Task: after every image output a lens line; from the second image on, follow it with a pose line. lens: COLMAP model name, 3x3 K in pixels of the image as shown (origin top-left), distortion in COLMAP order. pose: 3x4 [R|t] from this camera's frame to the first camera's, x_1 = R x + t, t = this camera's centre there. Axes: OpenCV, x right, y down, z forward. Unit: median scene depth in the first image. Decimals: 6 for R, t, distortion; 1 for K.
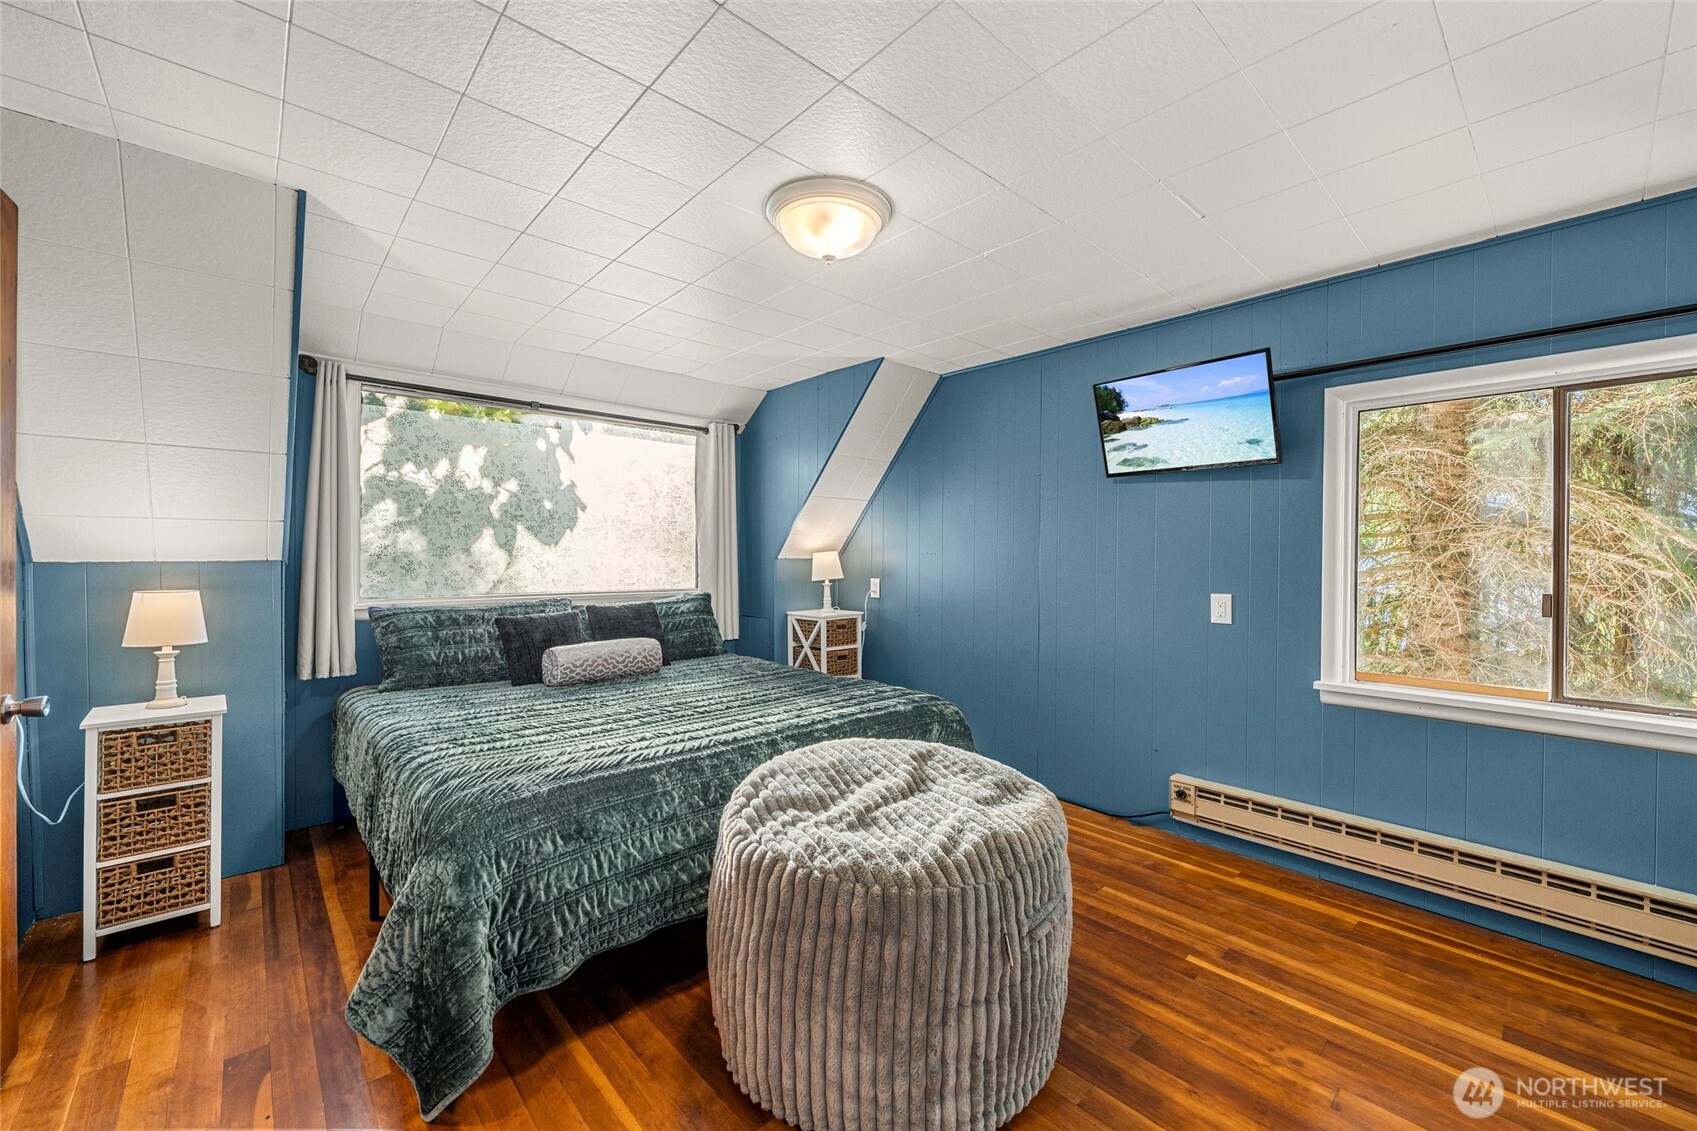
lens RADIAL K [[661.9, 0, 846.3], [0, 661.9, 554.8], [0, 0, 1]] dist [0.000180, 0.000089]
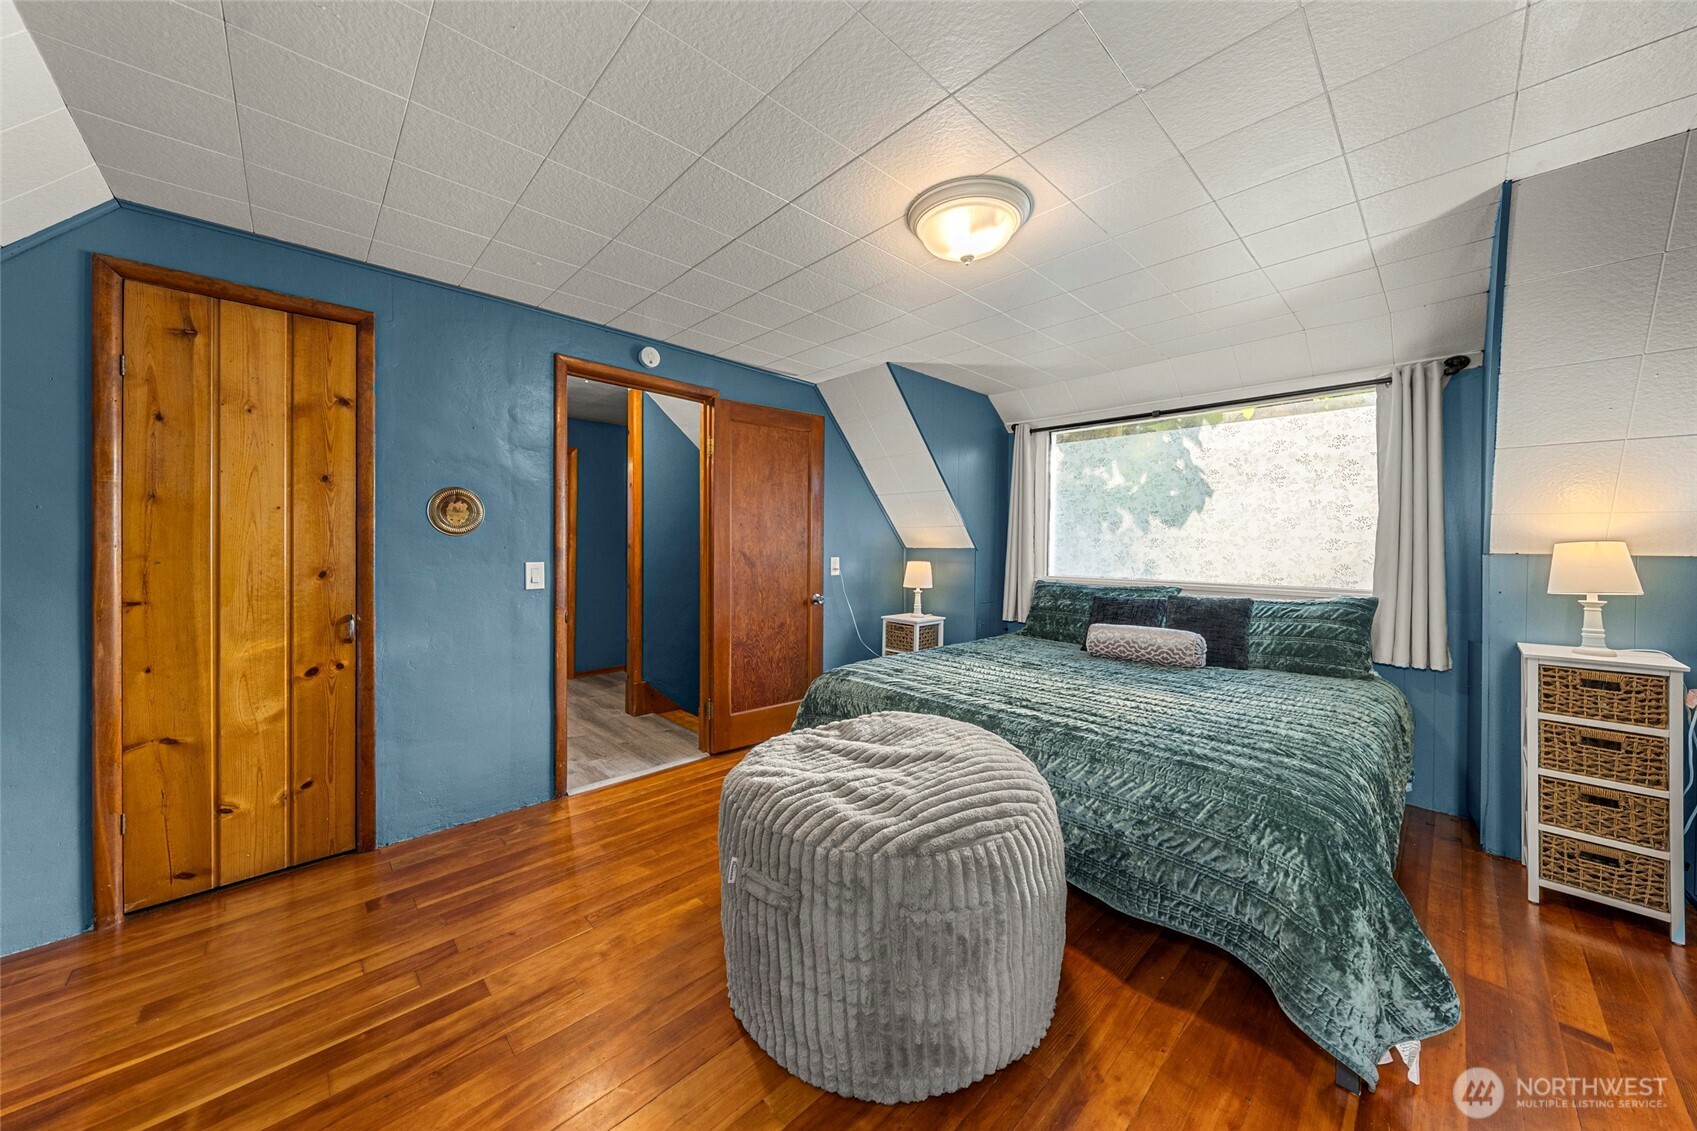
lens RADIAL K [[573.3, 0, 846.8], [0, 573.3, 550.2], [0, 0, 1]] dist [-0.005452, 0.000164]
pose [[0.034316, 0.009046, -0.999370, 0.430581], [-0.009347, 0.999918, 0.008730, 0.003201], [0.999367, 0.009041, 0.034398, 0.392020]]
